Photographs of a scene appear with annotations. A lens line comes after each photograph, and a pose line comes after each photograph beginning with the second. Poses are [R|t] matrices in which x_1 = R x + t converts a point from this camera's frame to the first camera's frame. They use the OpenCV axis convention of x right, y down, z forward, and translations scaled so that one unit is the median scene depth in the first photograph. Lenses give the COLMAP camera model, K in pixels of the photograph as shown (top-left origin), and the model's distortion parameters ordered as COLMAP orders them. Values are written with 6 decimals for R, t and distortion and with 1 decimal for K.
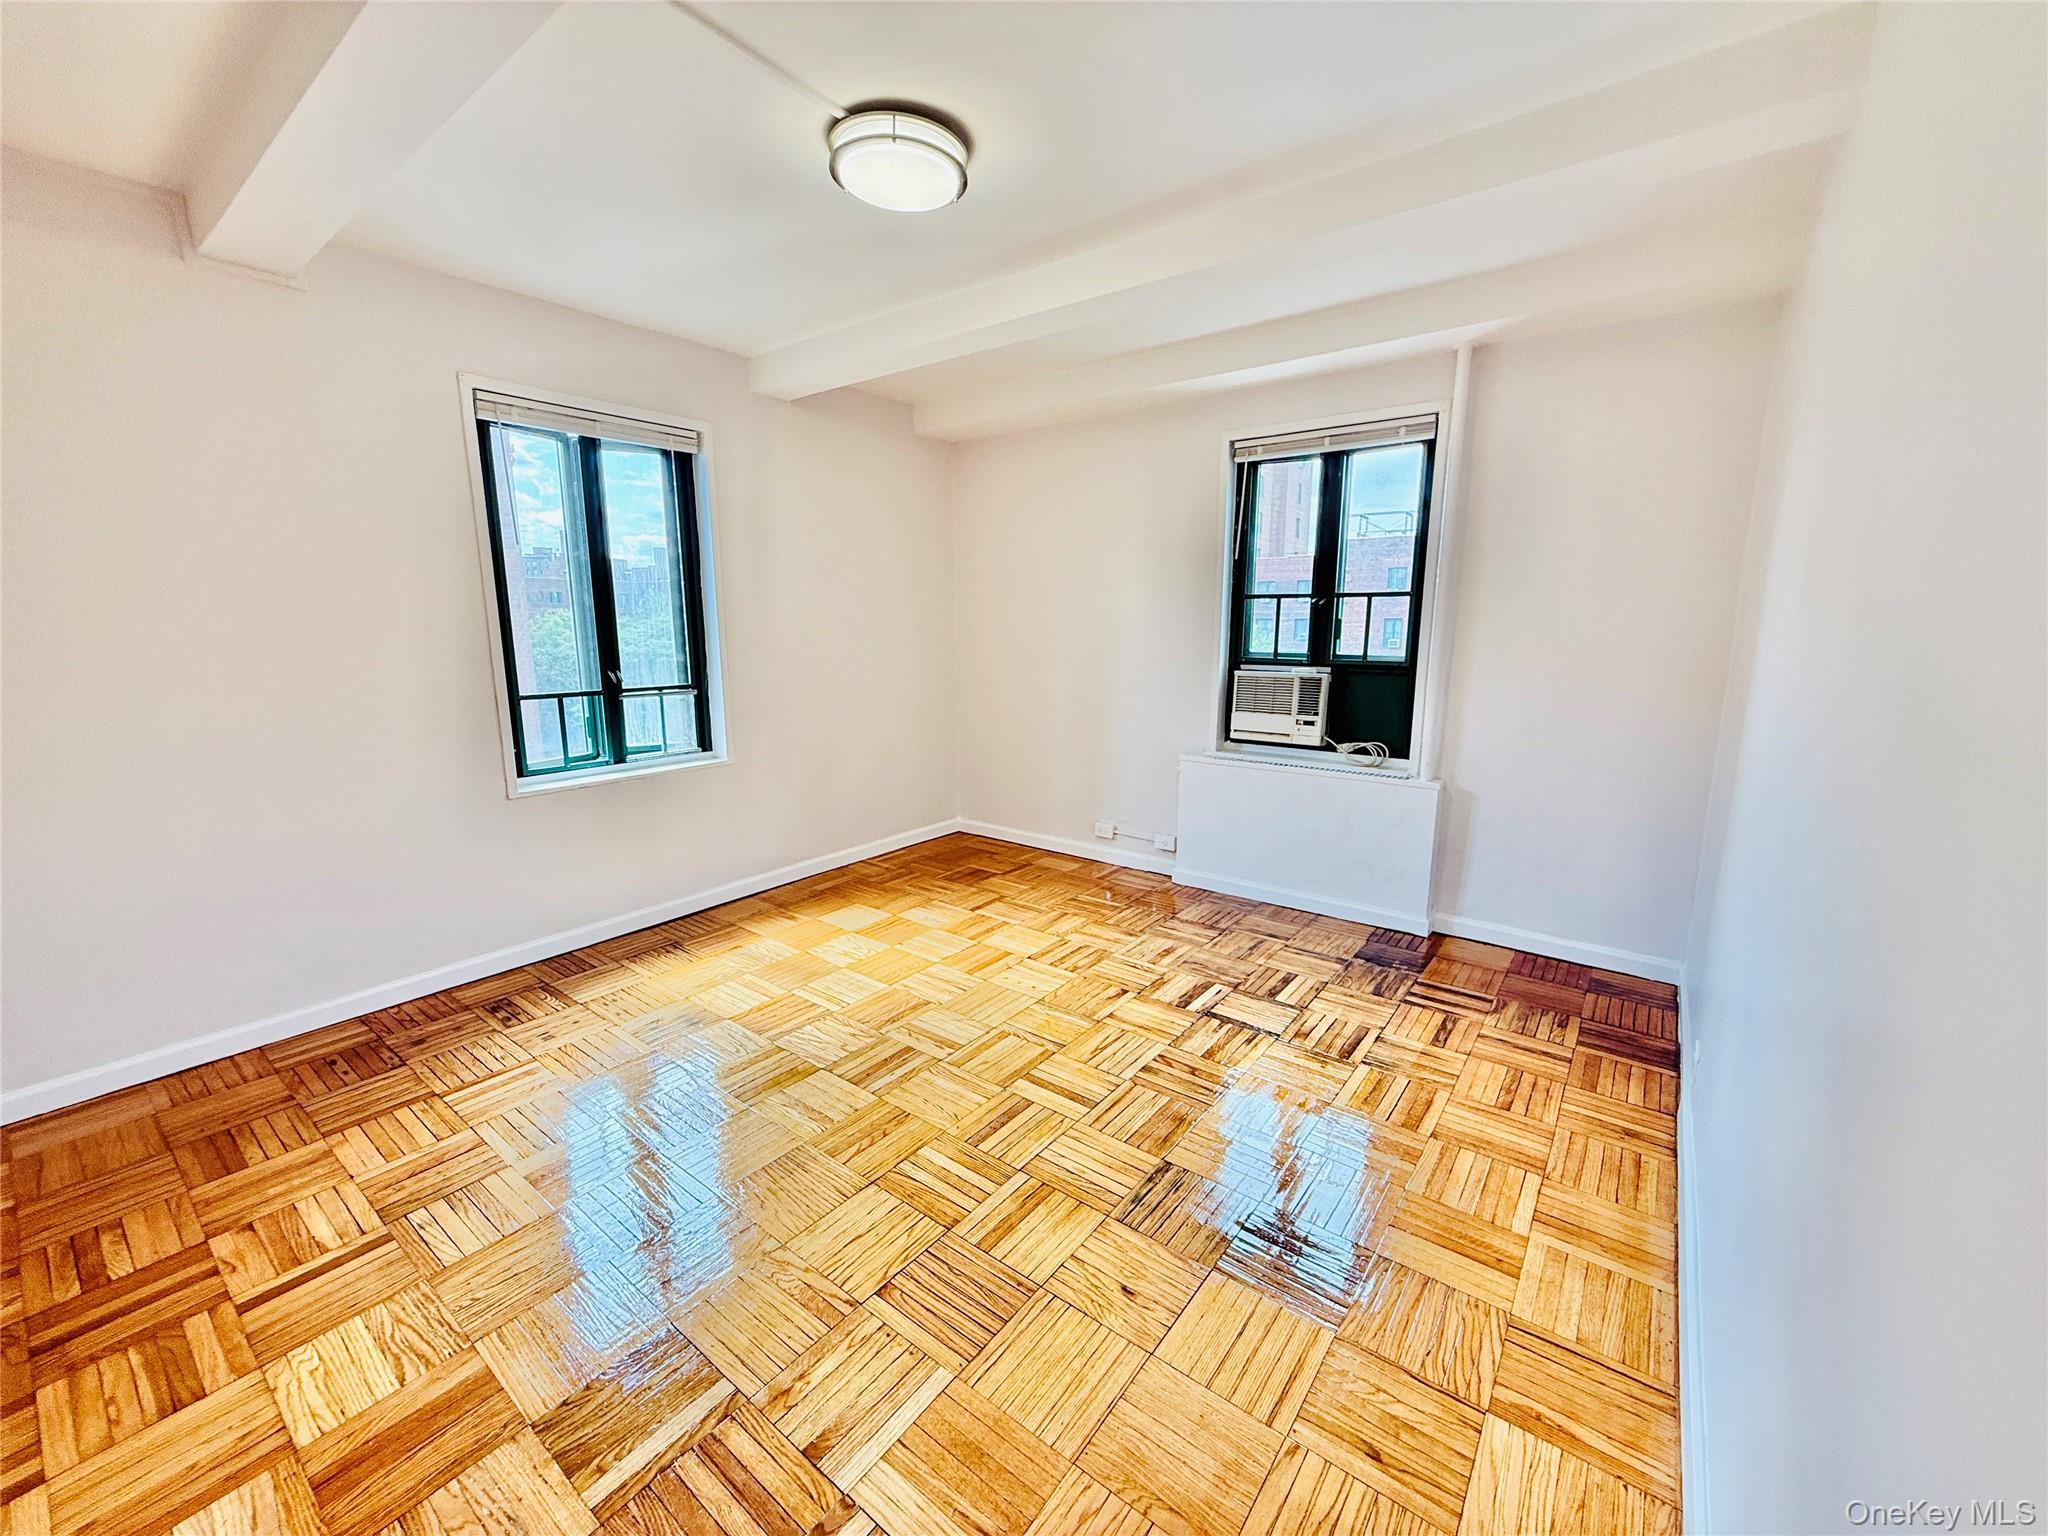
lens RADIAL K [[818.0, 0, 1024.0], [0, 818.0, 768.0], [0, 0, 1]] dist [-0.000548, 0.000035]
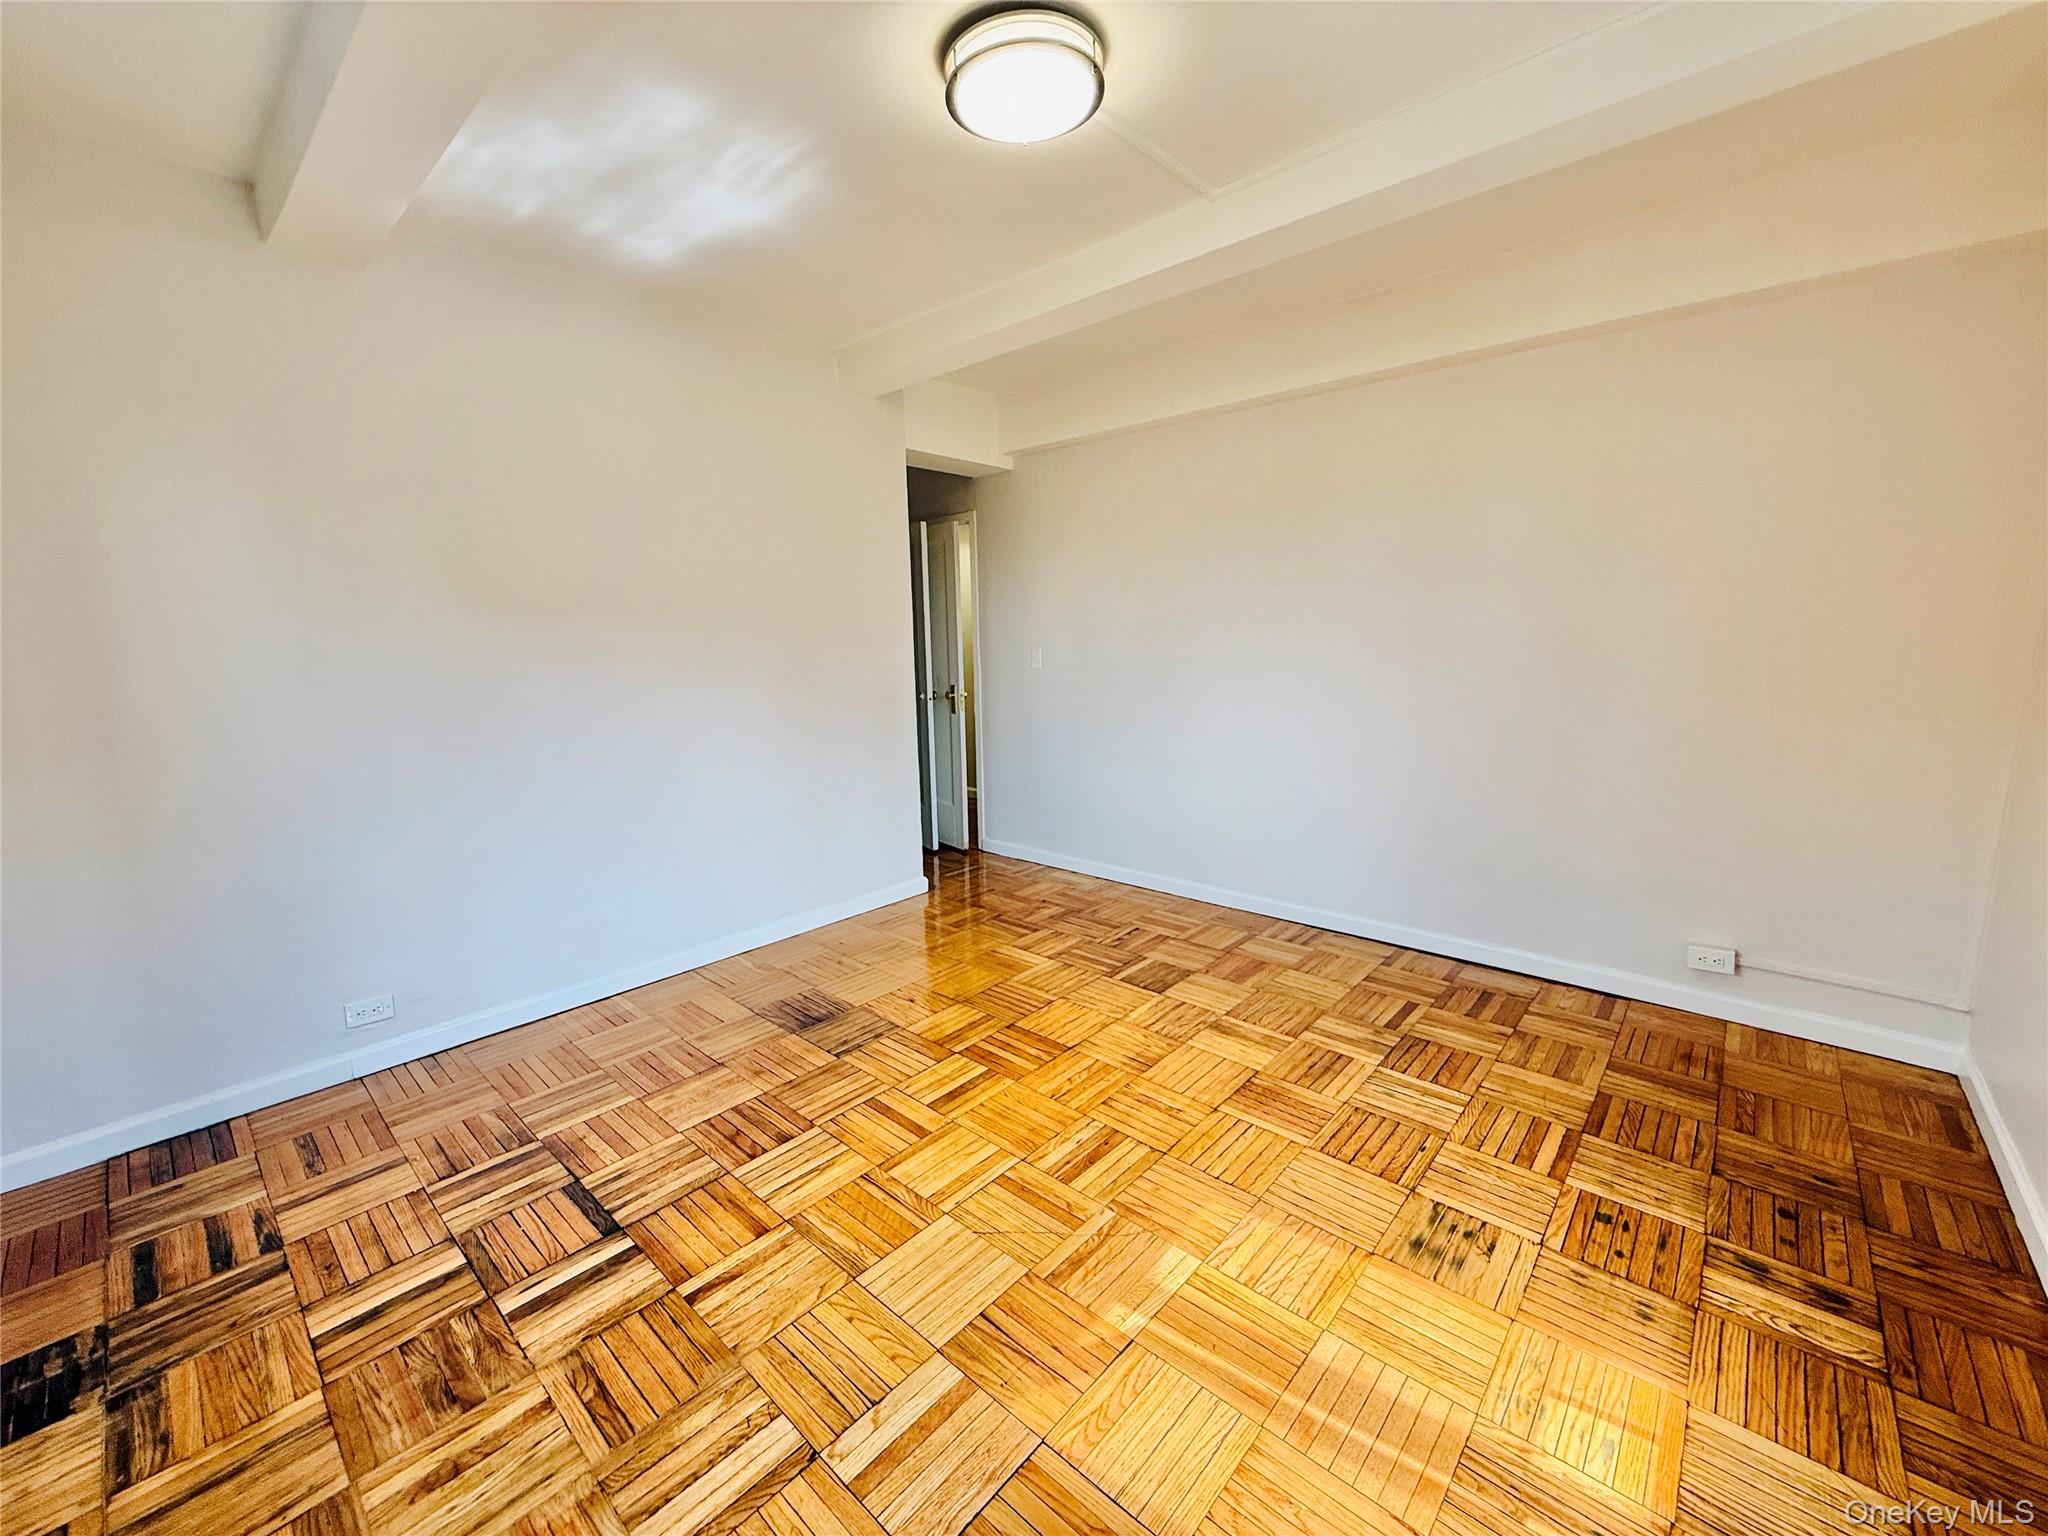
lens RADIAL K [[818.0, 0, 1024.0], [0, 818.0, 768.0], [0, 0, 1]] dist [-0.000548, 0.000035]
pose [[-0.997074, 0.008317, 0.075983, -0.182473], [0.033519, 0.940962, 0.336847, -0.302294], [-0.068695, 0.338409, -0.938488, 1.771215]]
